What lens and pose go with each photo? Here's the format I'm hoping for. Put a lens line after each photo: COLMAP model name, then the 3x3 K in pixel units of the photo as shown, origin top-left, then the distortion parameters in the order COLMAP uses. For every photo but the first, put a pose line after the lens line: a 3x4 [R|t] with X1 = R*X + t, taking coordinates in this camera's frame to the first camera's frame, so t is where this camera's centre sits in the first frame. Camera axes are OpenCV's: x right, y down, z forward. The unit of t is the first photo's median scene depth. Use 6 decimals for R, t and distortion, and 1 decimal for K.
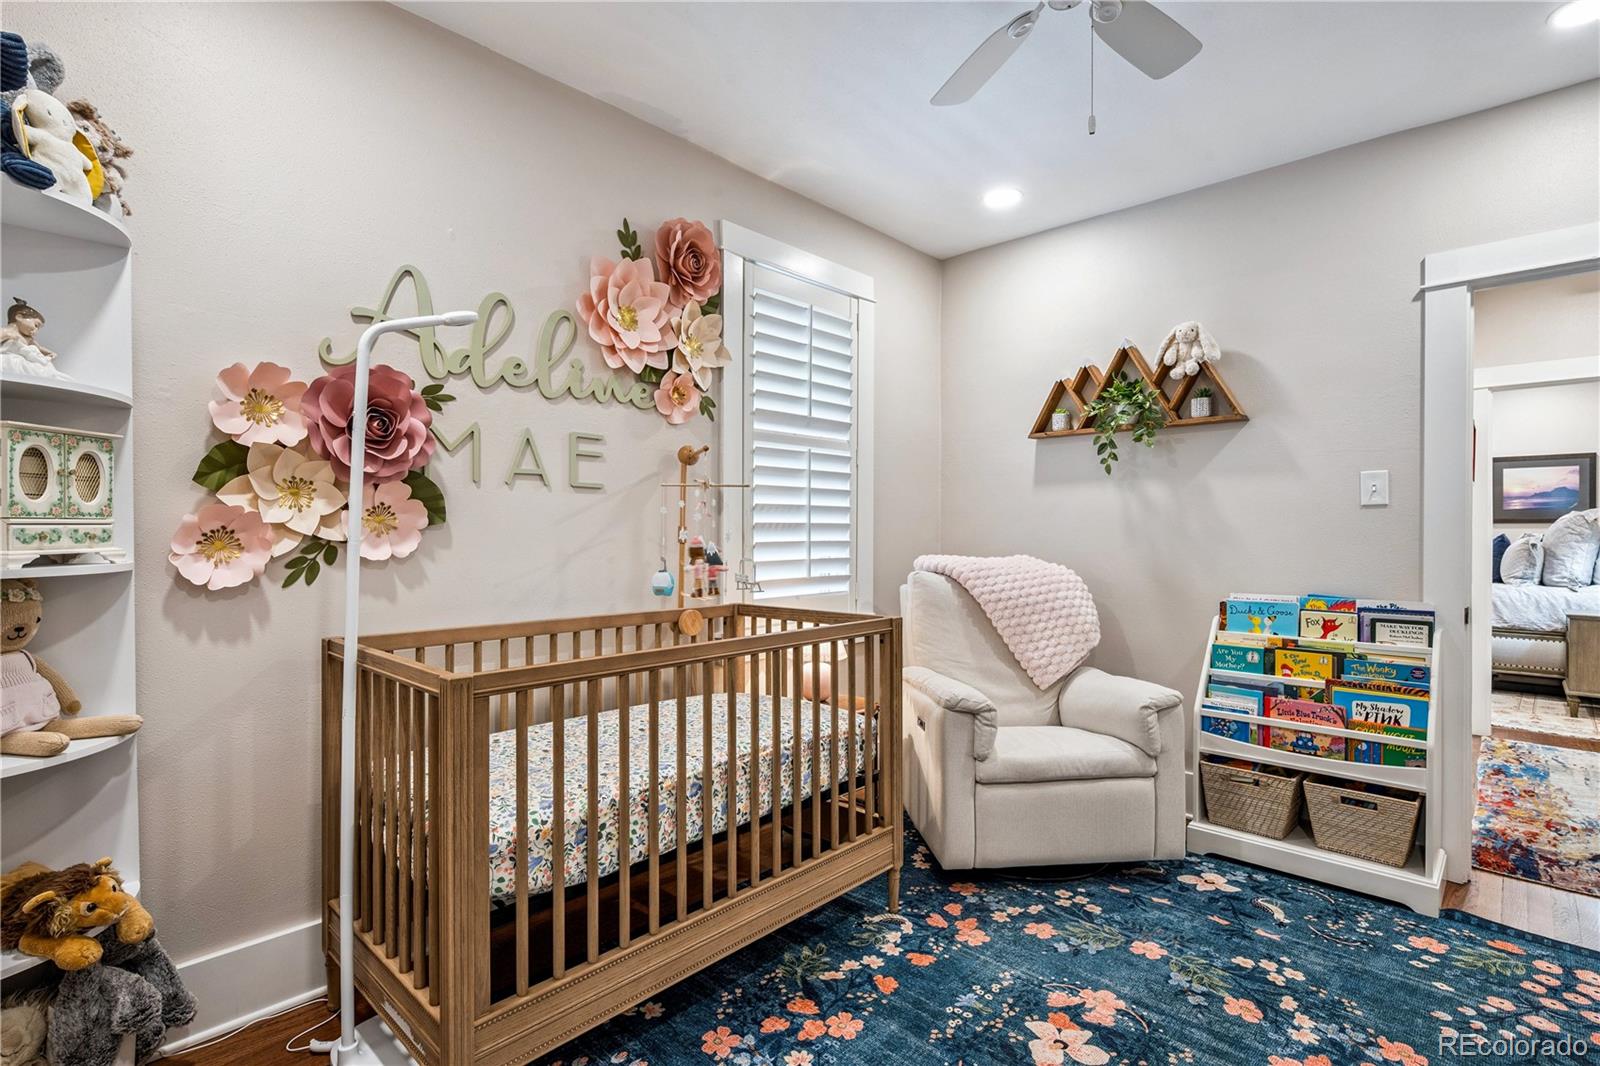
lens RADIAL K [[772.9, 0, 799.7], [0, 772.9, 531.5], [0, 0, 1]] dist [0.003593, -0.000136]
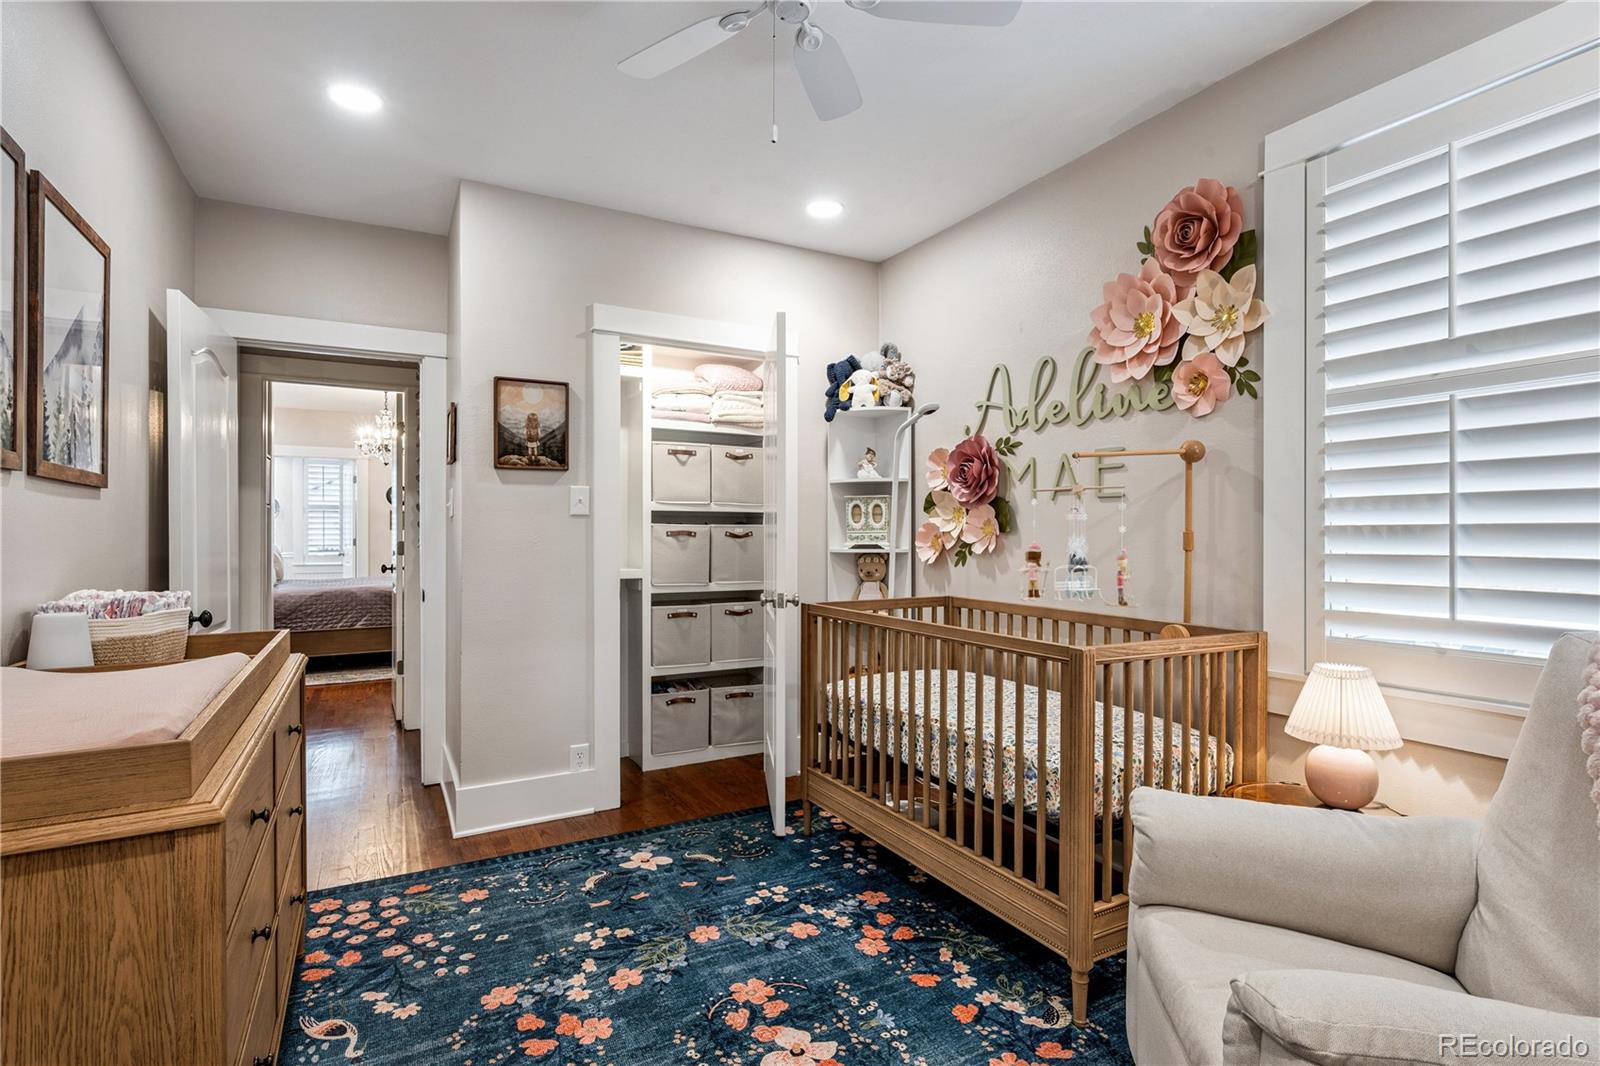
lens RADIAL K [[772.9, 0, 800.8], [0, 772.9, 534.5], [0, 0, 1]] dist [0.003593, -0.000136]
pose [[-0.313349, -0.002986, -0.949633, 1.086866], [-0.005378, 0.999985, -0.001369, 0.000564], [0.949623, 0.004678, -0.313360, 1.115109]]
